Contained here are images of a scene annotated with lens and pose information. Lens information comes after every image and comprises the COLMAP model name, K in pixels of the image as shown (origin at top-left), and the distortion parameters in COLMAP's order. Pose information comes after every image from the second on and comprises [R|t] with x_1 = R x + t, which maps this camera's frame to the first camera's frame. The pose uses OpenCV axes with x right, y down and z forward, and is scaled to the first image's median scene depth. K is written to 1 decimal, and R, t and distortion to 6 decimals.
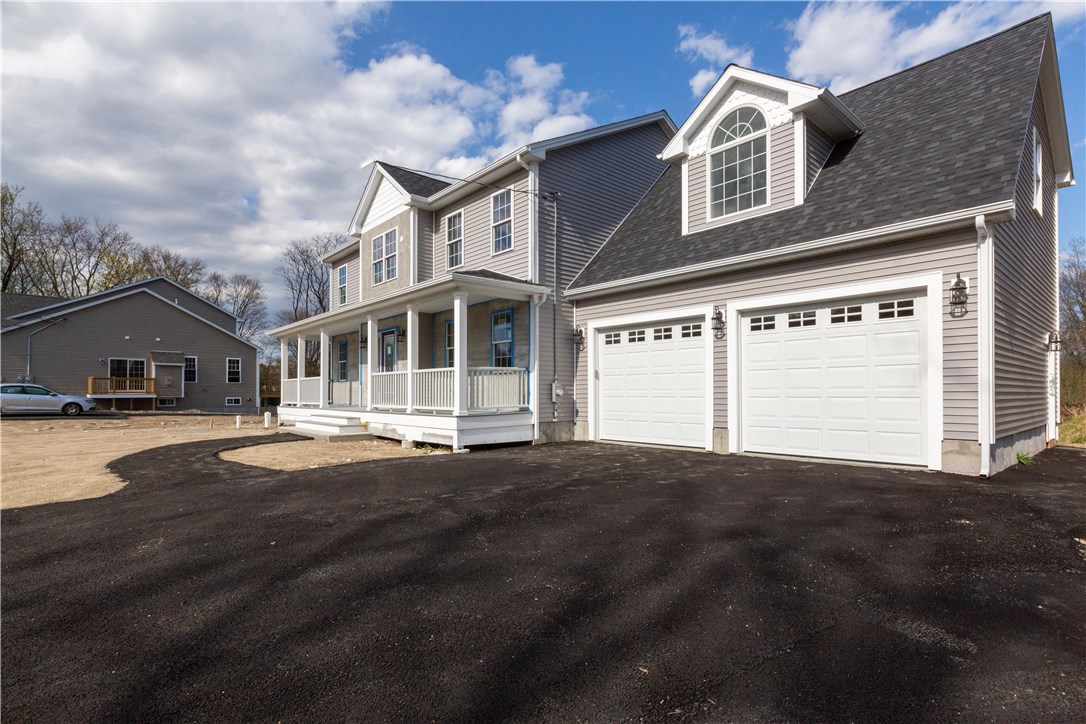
lens RADIAL K [[550.1, 0, 541.3], [0, 550.1, 393.3], [0, 0, 1]] dist [-0.000678, 0.000052]
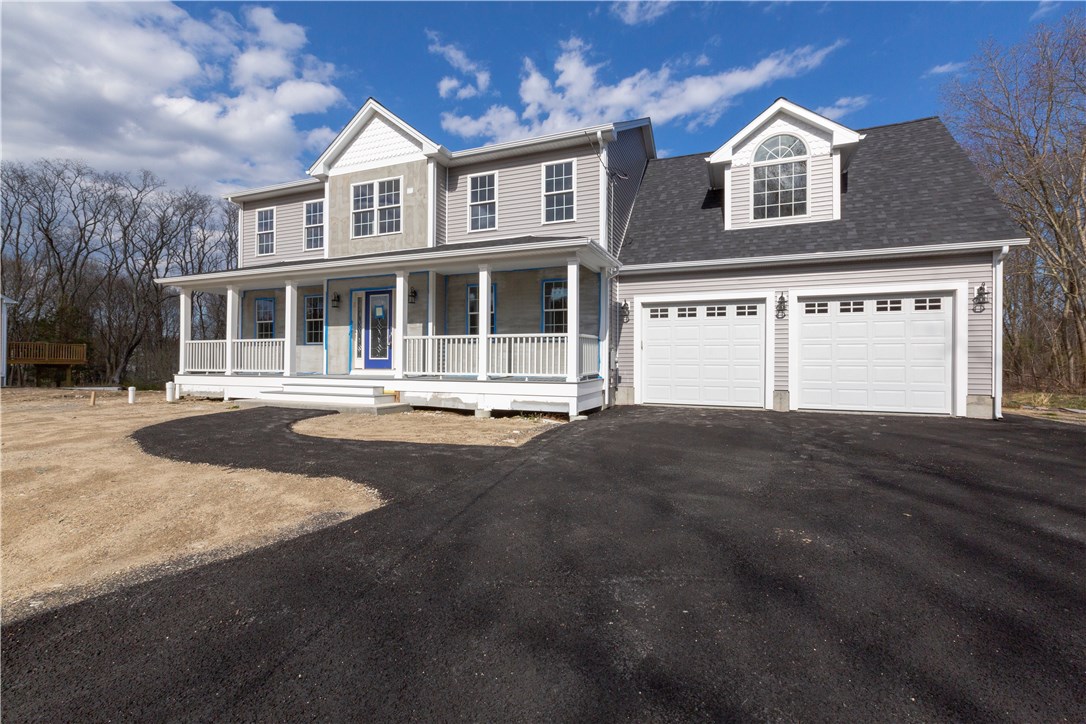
lens RADIAL K [[497.7, 0, 545.8], [0, 497.7, 366.7], [0, 0, 1]] dist [0.000218, 0.000198]
pose [[0.891302, 0.008194, 0.453336, -0.558384], [-0.009670, 0.999953, 0.000939, 0.011402], [-0.453307, -0.005221, 0.891339, 0.208131]]
